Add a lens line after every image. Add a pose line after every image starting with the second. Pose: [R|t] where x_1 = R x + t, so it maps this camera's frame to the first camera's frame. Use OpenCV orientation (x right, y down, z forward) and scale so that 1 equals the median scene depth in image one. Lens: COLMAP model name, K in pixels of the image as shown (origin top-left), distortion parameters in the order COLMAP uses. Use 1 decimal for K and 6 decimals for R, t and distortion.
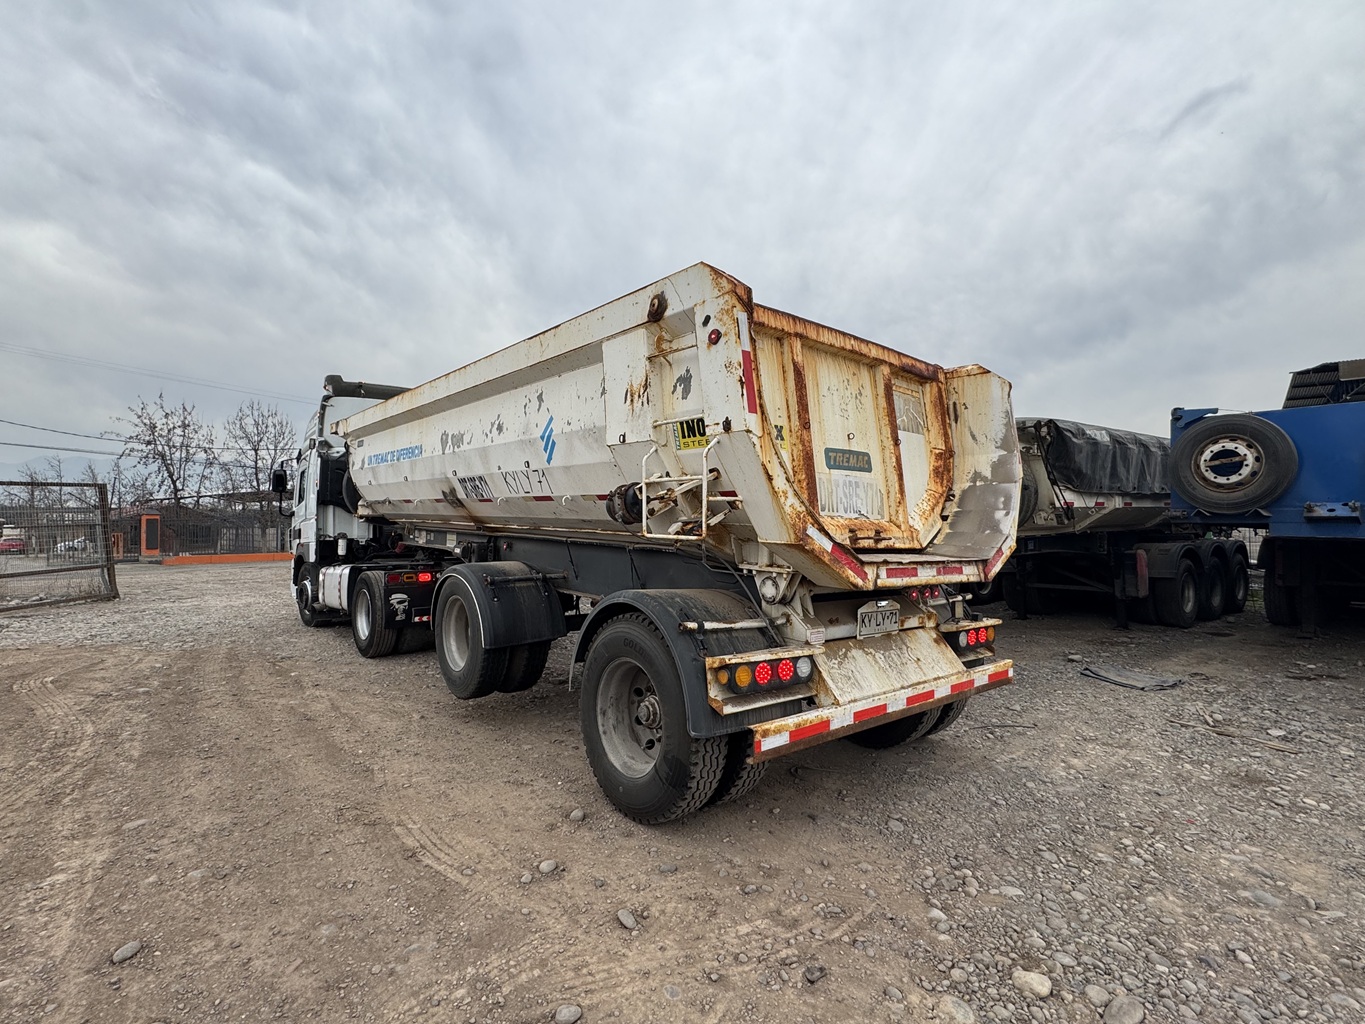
lens RADIAL K [[668.7, 0, 679.8], [0, 668.7, 515.0], [0, 0, 1]] dist [-0.000235, -0.001340]
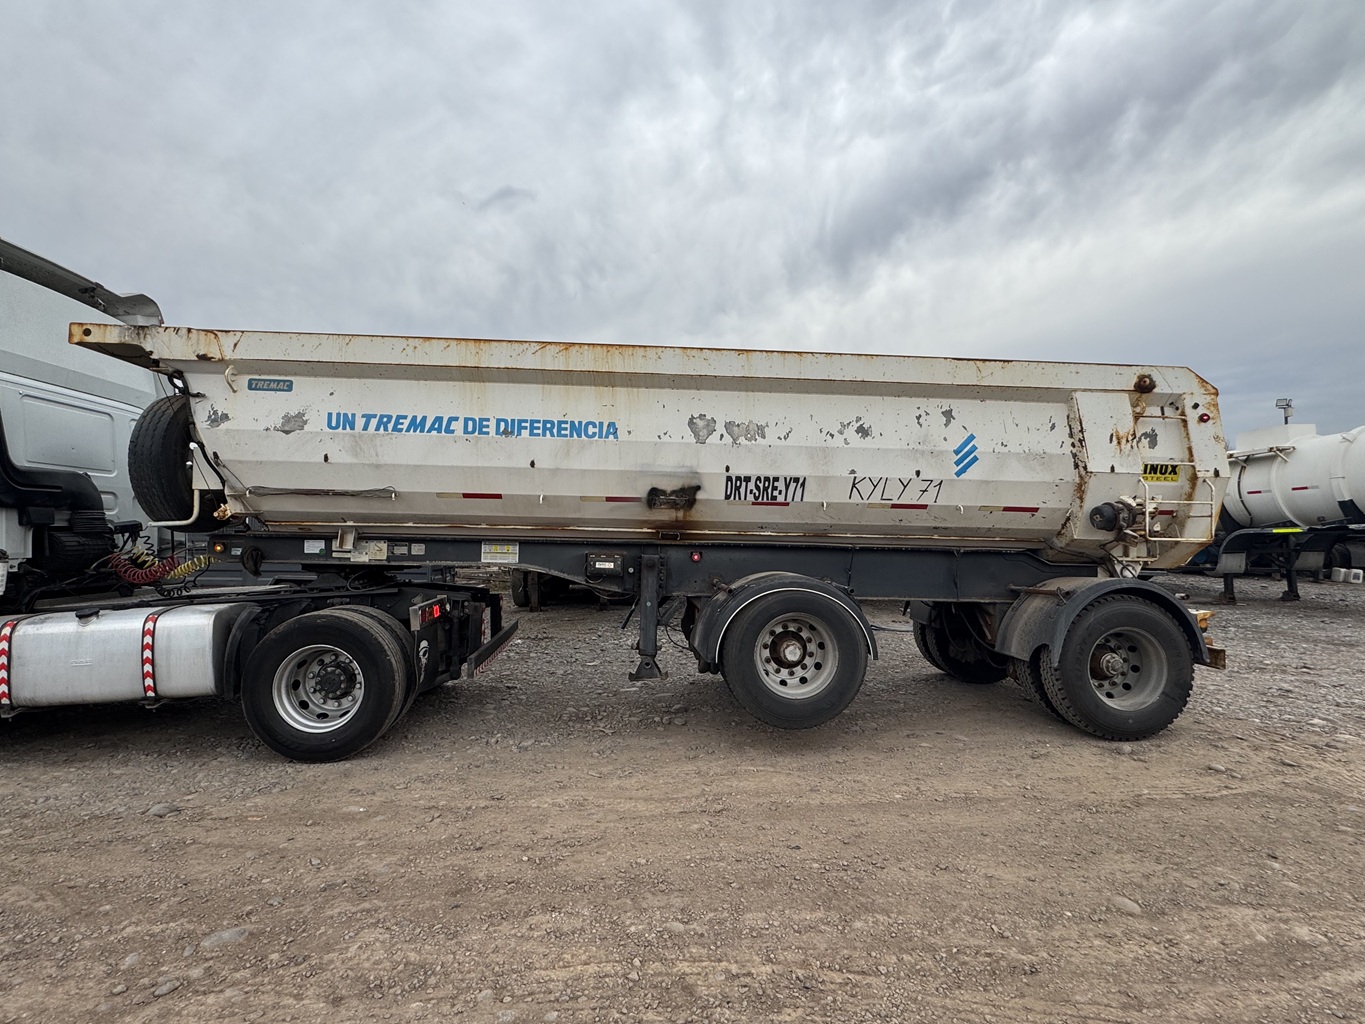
lens RADIAL K [[668.7, 0, 677.4], [0, 668.7, 509.0], [0, 0, 1]] dist [-0.000235, -0.001340]
pose [[0.572780, 0.027548, 0.819246, -1.449279], [-0.011474, 0.999607, -0.025590, 0.012370], [-0.819629, 0.005257, 0.572871, 0.793093]]
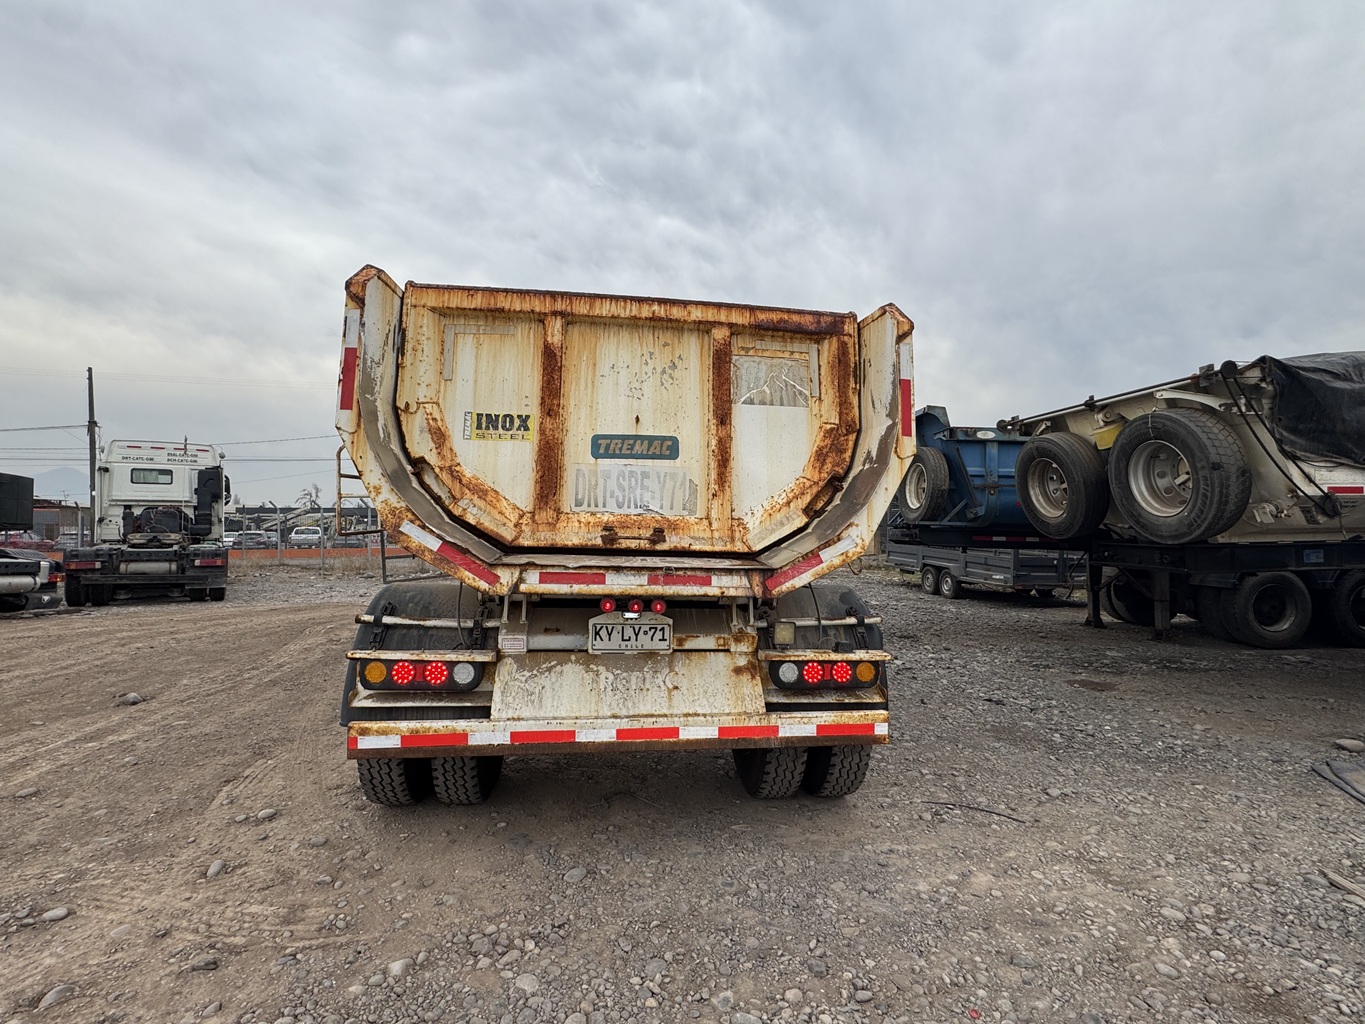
lens RADIAL K [[668.7, 0, 680.4], [0, 668.7, 515.2], [0, 0, 1]] dist [-0.000235, -0.001340]
pose [[0.839500, -0.001892, -0.543356, 0.718174], [0.004344, 0.999985, 0.003229, 0.003232], [0.543342, -0.005071, 0.839496, 0.287749]]
